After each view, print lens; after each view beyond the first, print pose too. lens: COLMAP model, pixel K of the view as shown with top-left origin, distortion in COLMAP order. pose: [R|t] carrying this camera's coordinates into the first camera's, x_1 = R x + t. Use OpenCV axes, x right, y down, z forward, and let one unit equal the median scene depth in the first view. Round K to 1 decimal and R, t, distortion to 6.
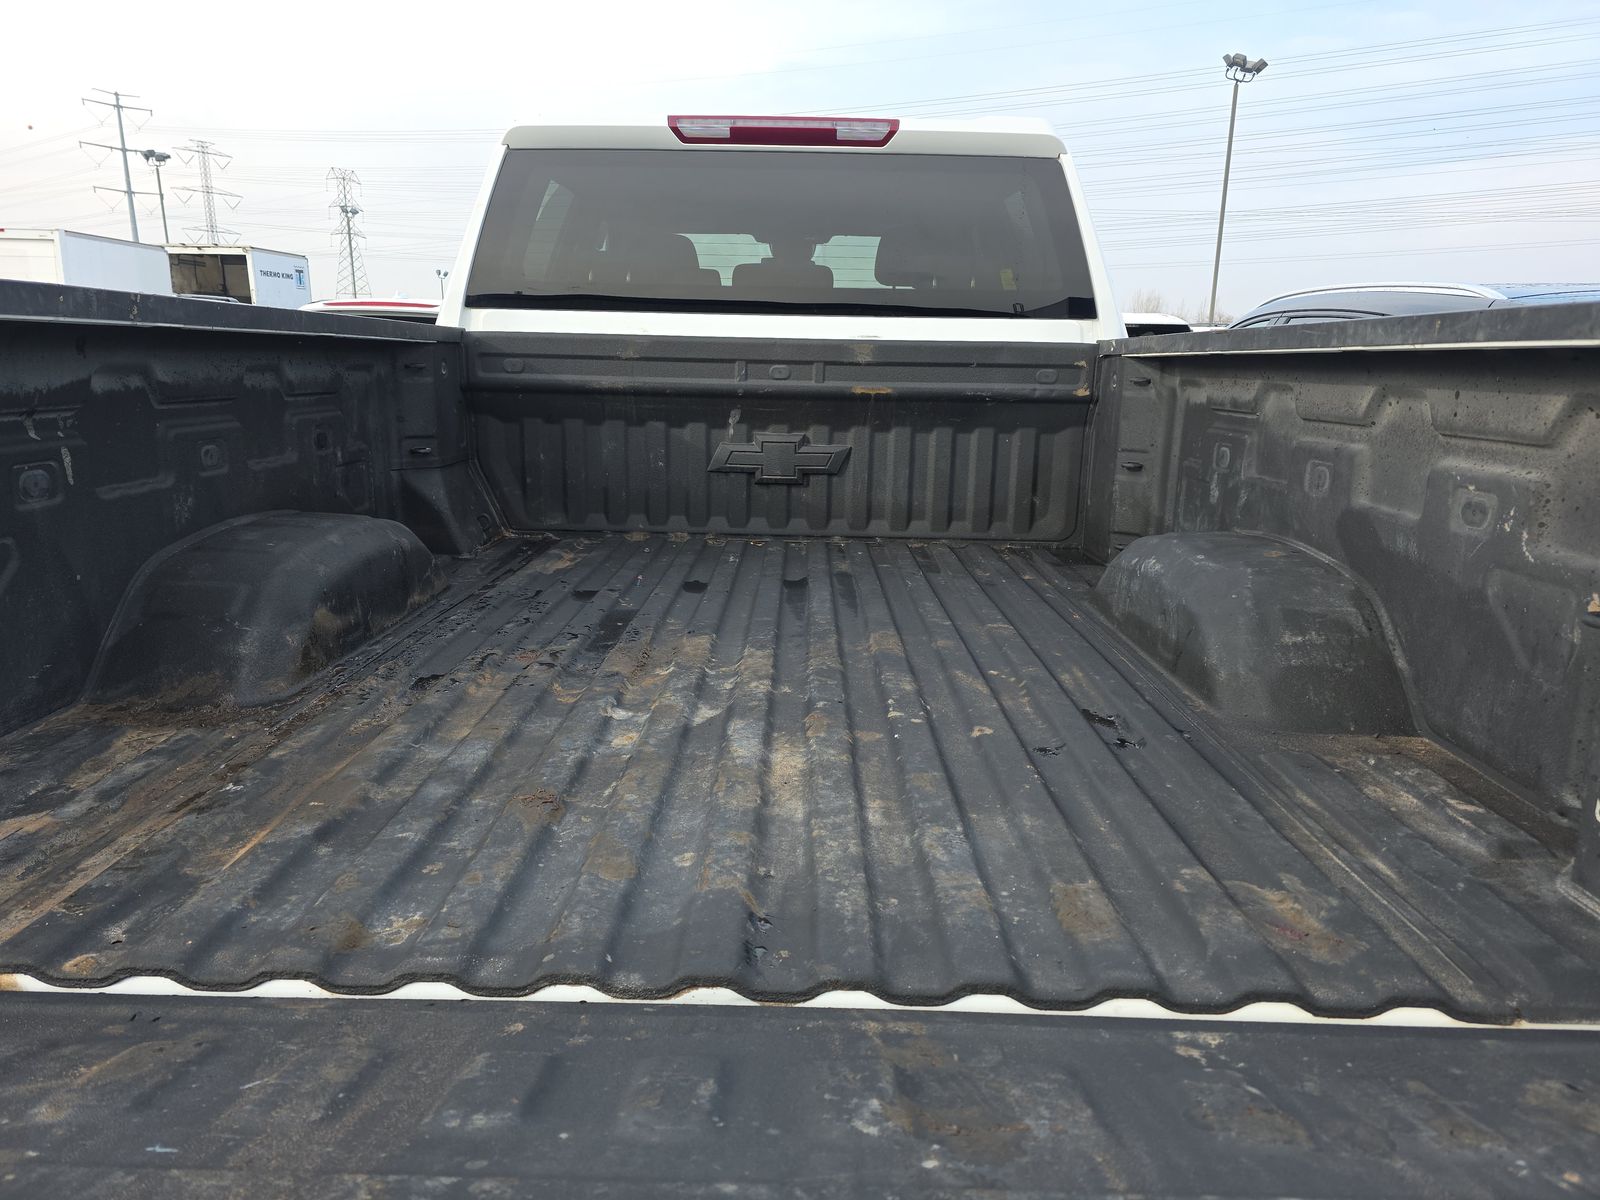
lens RADIAL K [[1098.0, 0, 794.2], [0, 1098.0, 601.1], [0, 0, 1]] dist [0.036917, -0.024724]
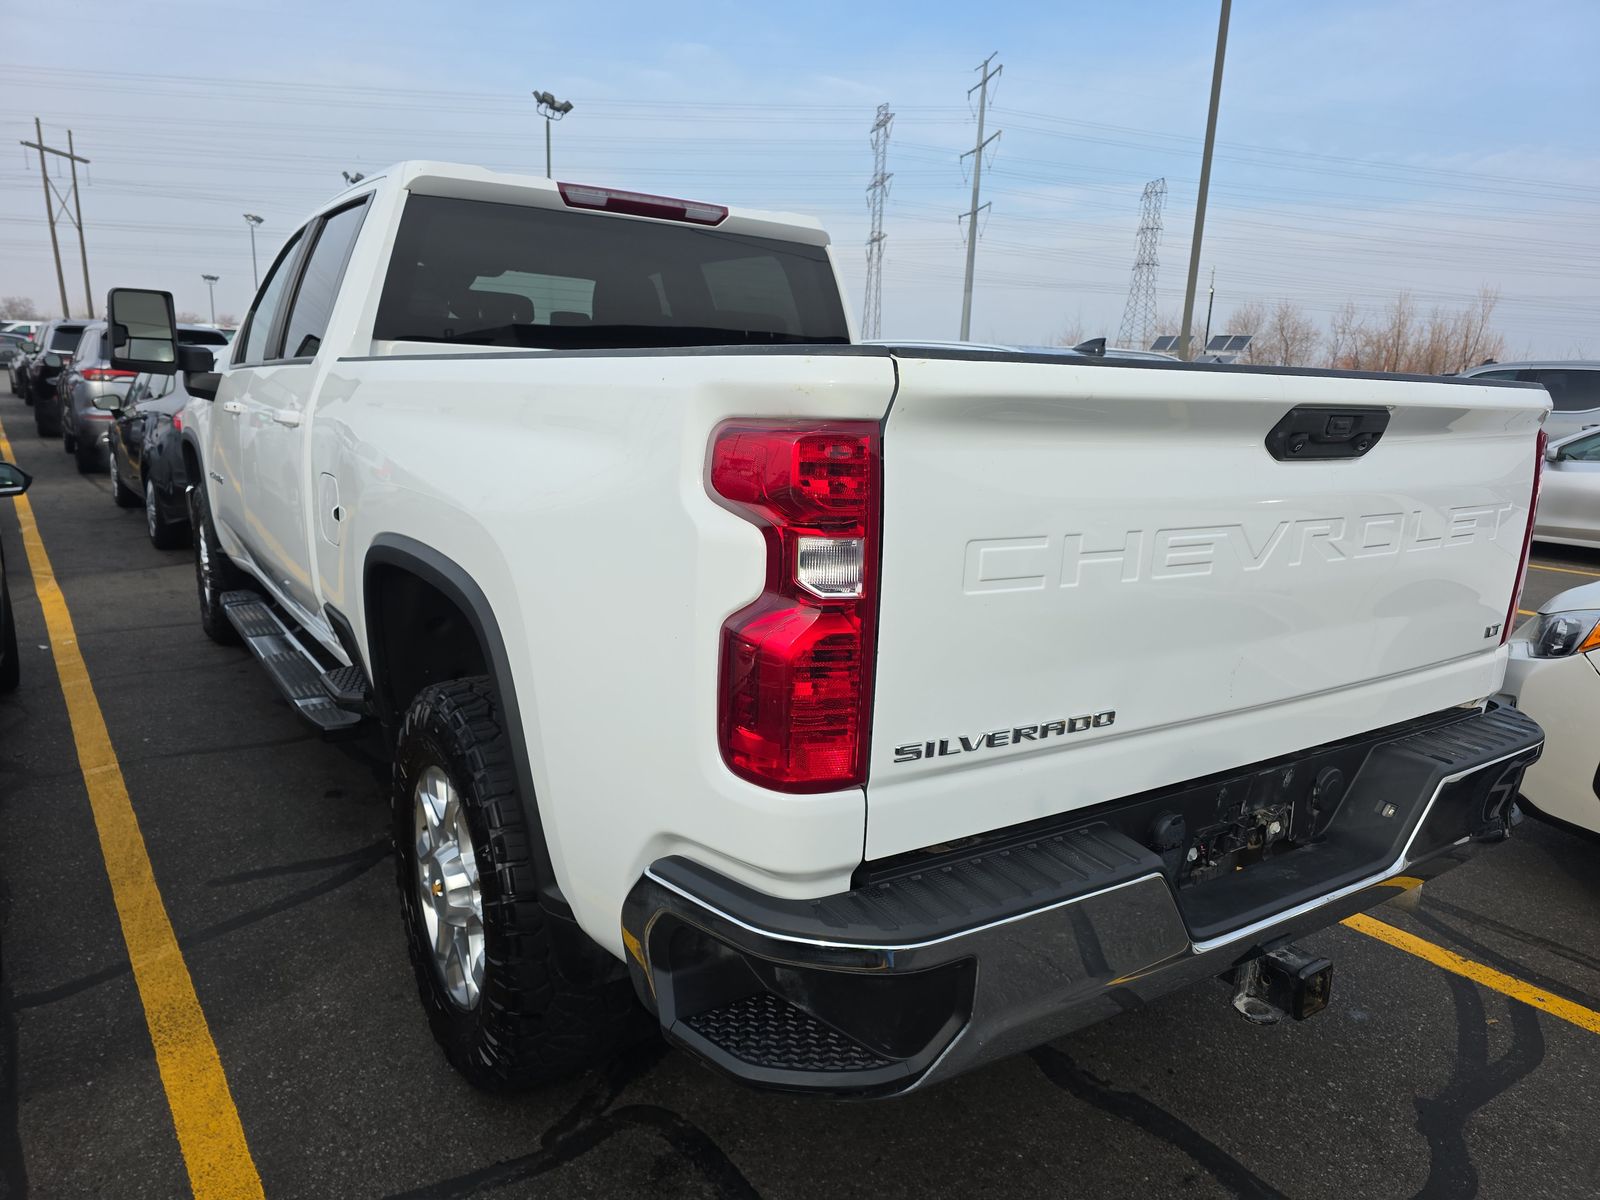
lens RADIAL K [[1098.0, 0, 824.3], [0, 1098.0, 622.7], [0, 0, 1]] dist [0.036917, -0.024724]
pose [[0.817566, -0.109158, 0.565395, -0.365269], [0.107399, 0.993545, 0.036520, 0.006543], [-0.565732, 0.030865, 0.824012, -0.066163]]
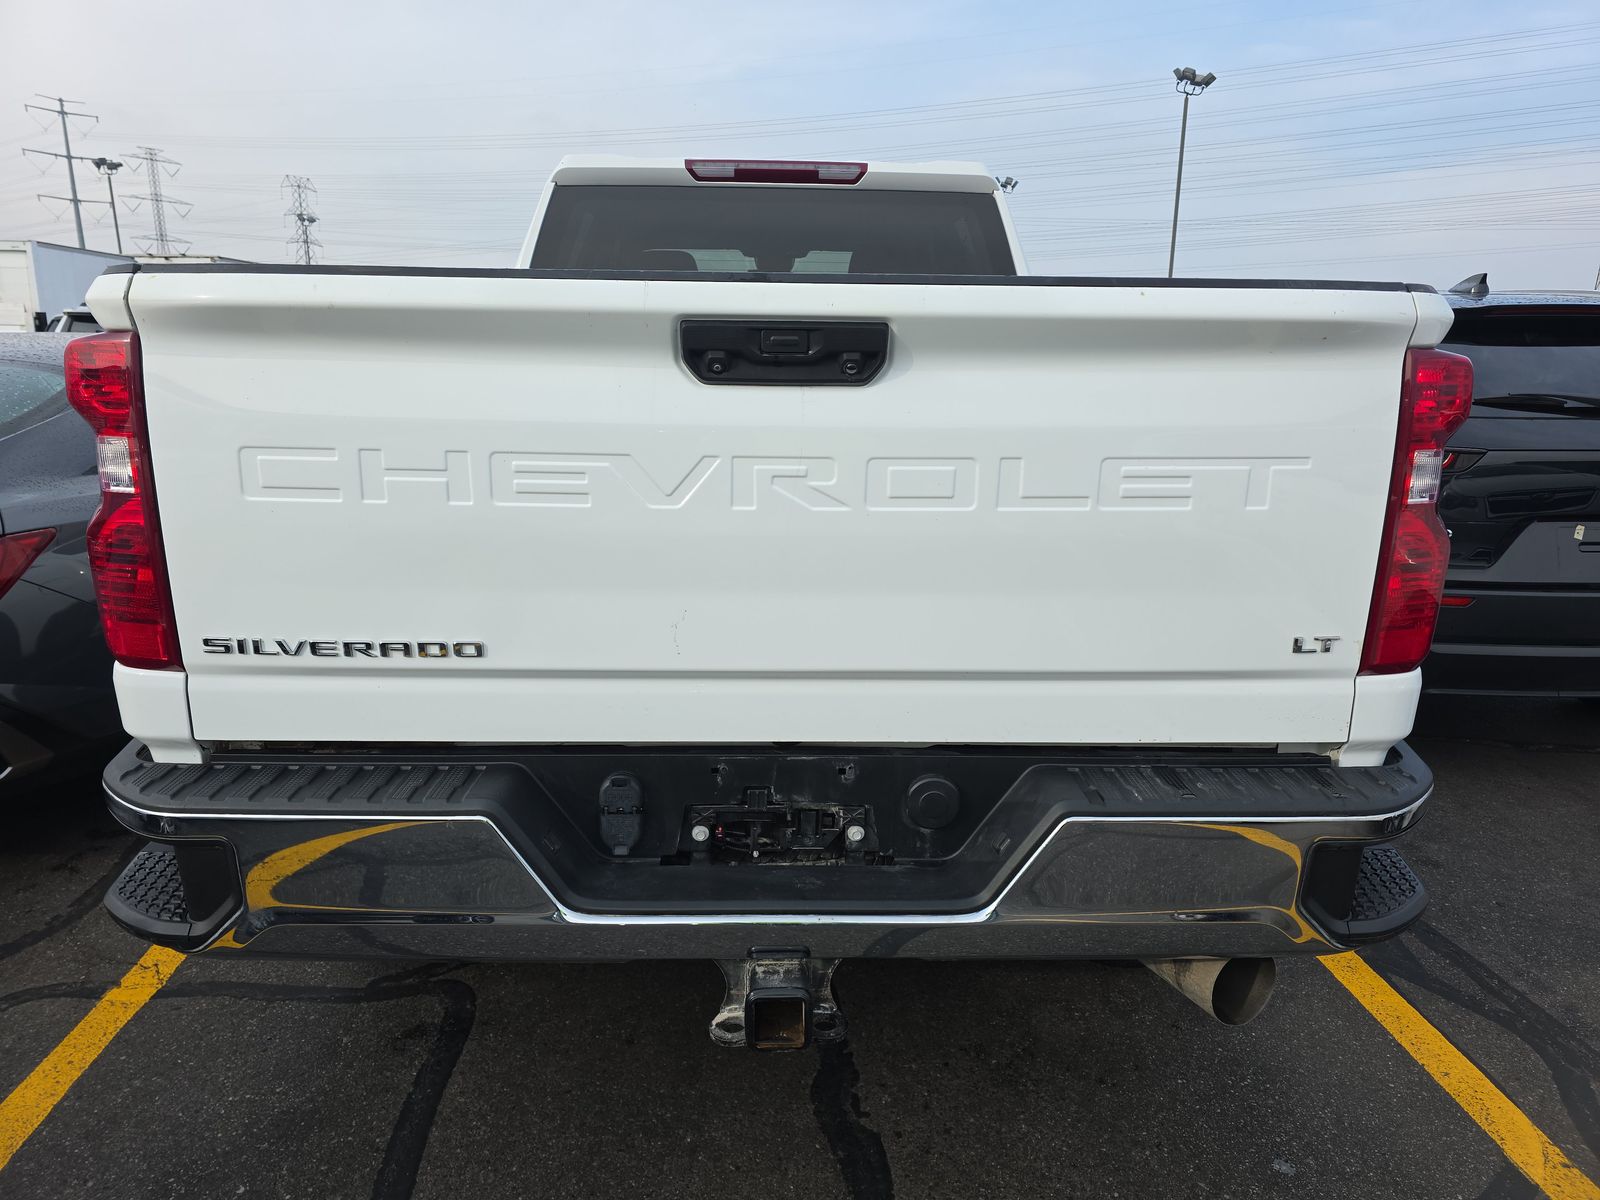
lens RADIAL K [[1098.0, 0, 801.2], [0, 1098.0, 609.8], [0, 0, 1]] dist [0.036917, -0.024724]
pose [[0.999273, -0.013460, 0.035667, -0.020478], [0.013445, 0.999909, 0.000672, 0.046733], [-0.035672, -0.000192, 0.999364, -0.164036]]
